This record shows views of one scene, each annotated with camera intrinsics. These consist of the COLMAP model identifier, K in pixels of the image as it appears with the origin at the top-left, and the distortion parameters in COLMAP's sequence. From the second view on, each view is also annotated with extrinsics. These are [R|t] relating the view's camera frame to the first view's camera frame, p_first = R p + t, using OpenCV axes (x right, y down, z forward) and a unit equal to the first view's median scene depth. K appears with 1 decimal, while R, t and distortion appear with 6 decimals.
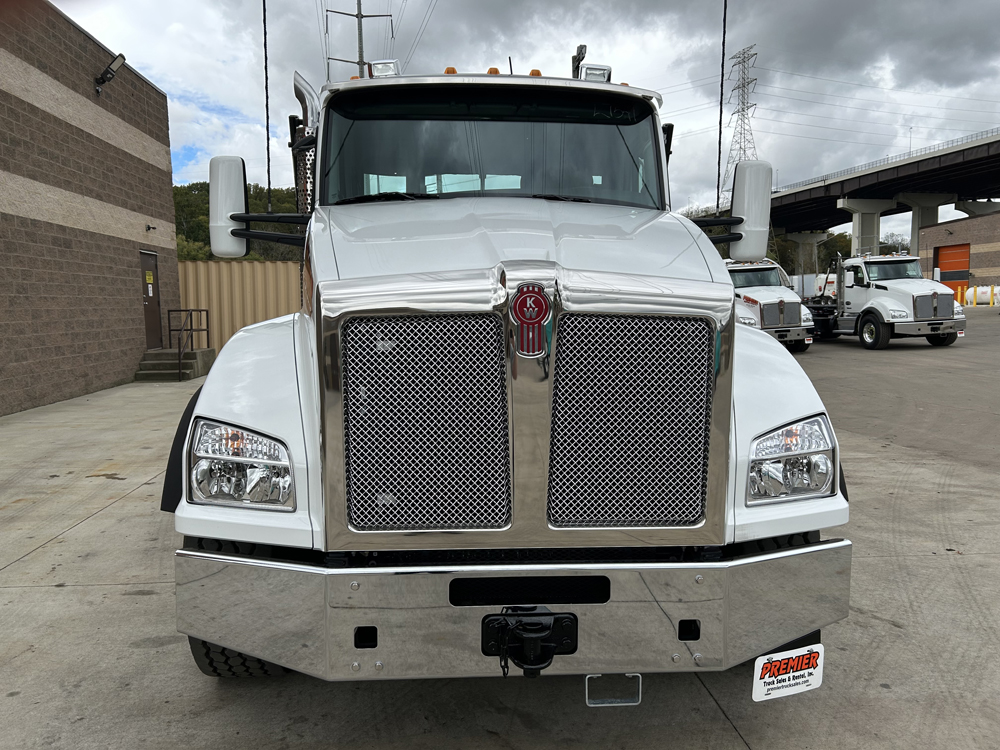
lens RADIAL K [[744.5, 0, 500.0], [0, 744.5, 375.0], [0, 0, 1]] dist [0.050915, -0.070771]
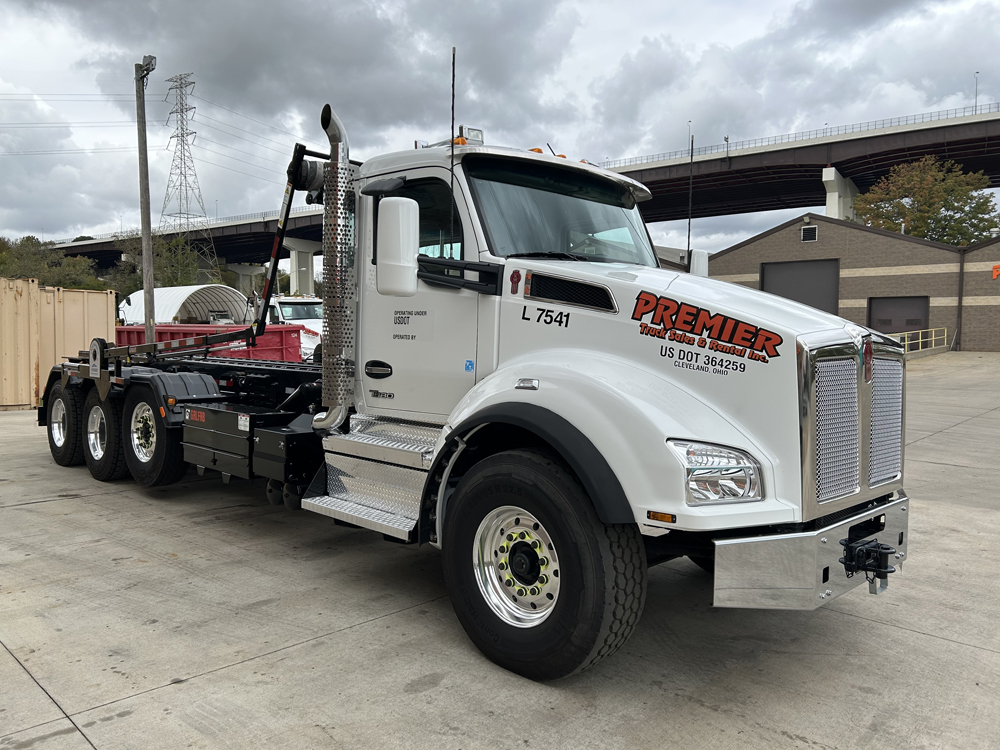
lens RADIAL K [[753.5, 0, 488.6], [0, 753.5, 377.7], [0, 0, 1]] dist [0.051907, -0.071172]
pose [[0.760084, -0.016772, 0.649608, -0.856686], [0.039781, 0.998993, -0.020754, -0.019302], [-0.648606, 0.041617, 0.759986, 0.137810]]
